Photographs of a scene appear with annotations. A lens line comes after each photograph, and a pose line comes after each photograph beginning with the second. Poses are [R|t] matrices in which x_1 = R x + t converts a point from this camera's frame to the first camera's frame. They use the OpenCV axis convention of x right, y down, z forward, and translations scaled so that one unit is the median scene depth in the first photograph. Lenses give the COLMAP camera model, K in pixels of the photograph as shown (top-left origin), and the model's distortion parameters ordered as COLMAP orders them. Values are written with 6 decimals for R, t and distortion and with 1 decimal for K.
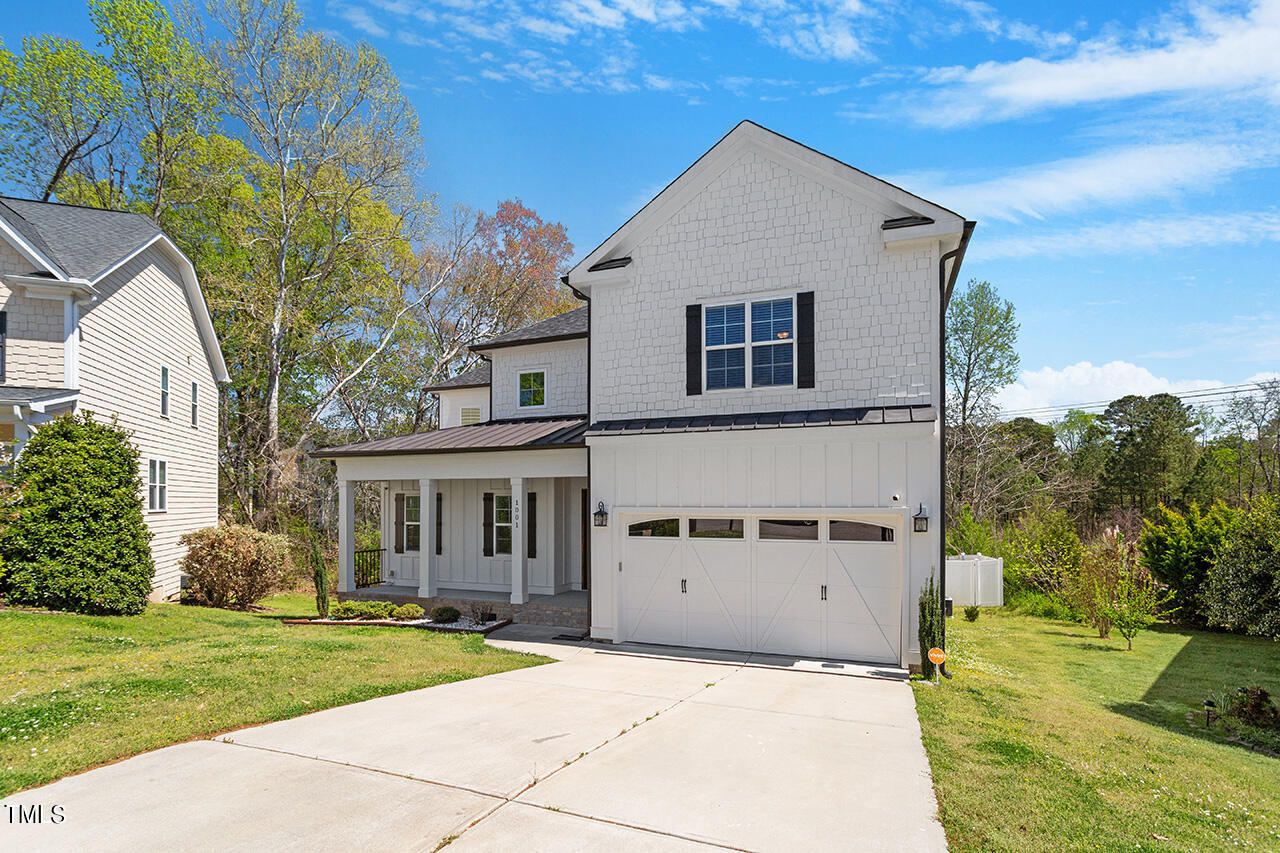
lens RADIAL K [[601.0, 0, 640.6], [0, 601.0, 489.8], [0, 0, 1]] dist [-0.001516, 0.000091]
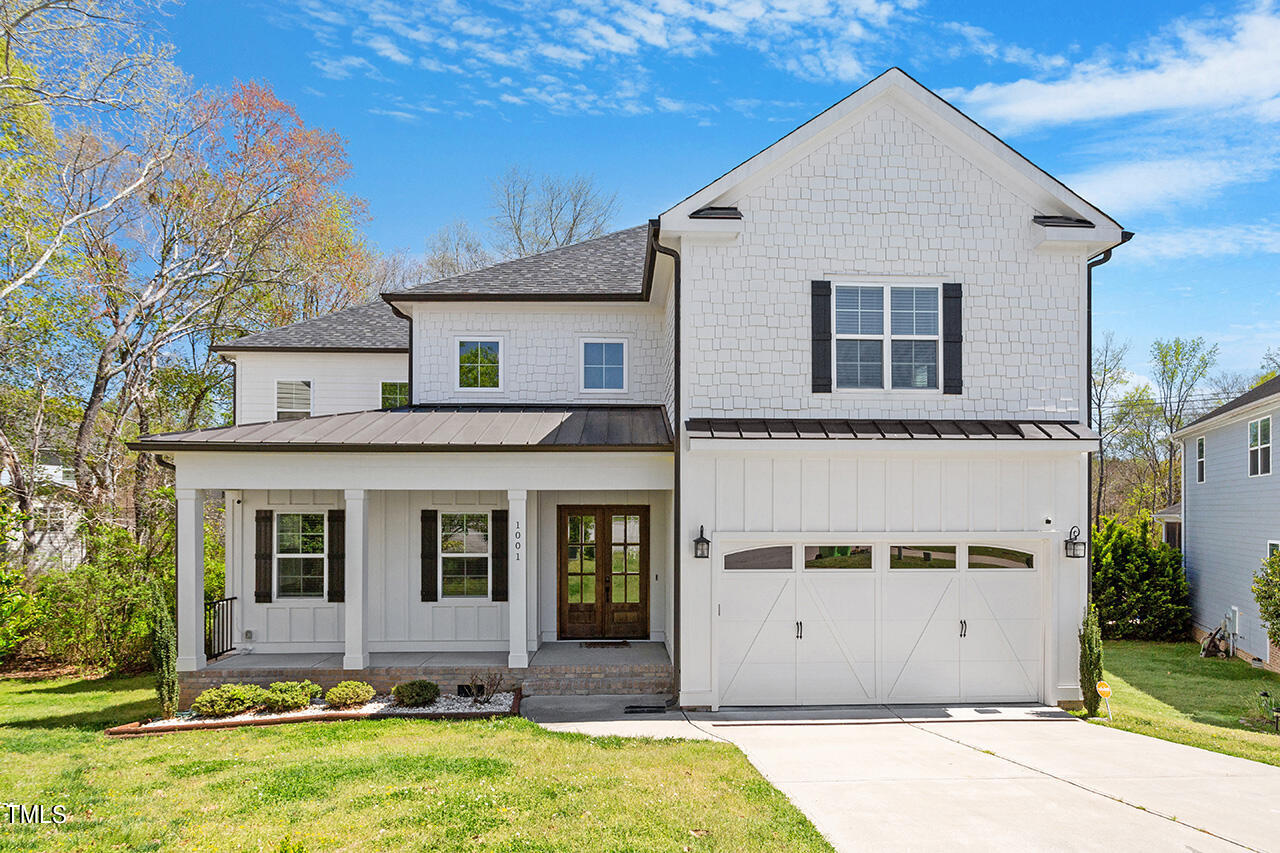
lens RADIAL K [[733.5, 0, 644.9], [0, 733.5, 501.3], [0, 0, 1]] dist [0.000361, -0.000151]
pose [[0.921617, 0.006756, 0.388042, -0.507013], [-0.007803, 0.999969, 0.001121, -0.011206], [-0.388023, -0.004061, 0.921641, 0.183037]]
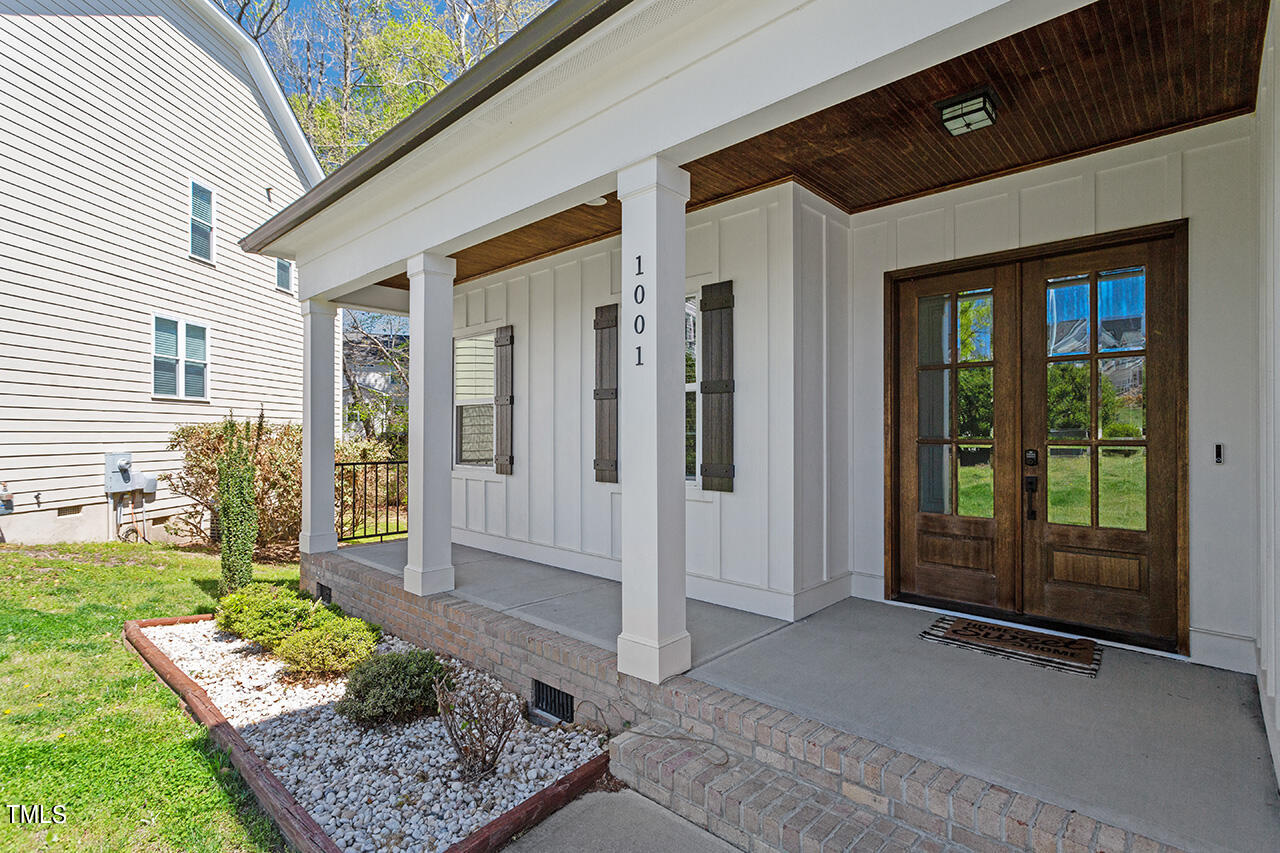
lens RADIAL K [[599.8, 0, 640.0], [0, 599.8, 426.5], [0, 0, 1]] dist [0.000952, 0.000333]
pose [[0.924309, -0.002023, -0.381640, -0.140515], [0.006292, 0.999931, 0.009938, 0.106436], [0.381594, -0.011587, 0.924258, 0.970145]]
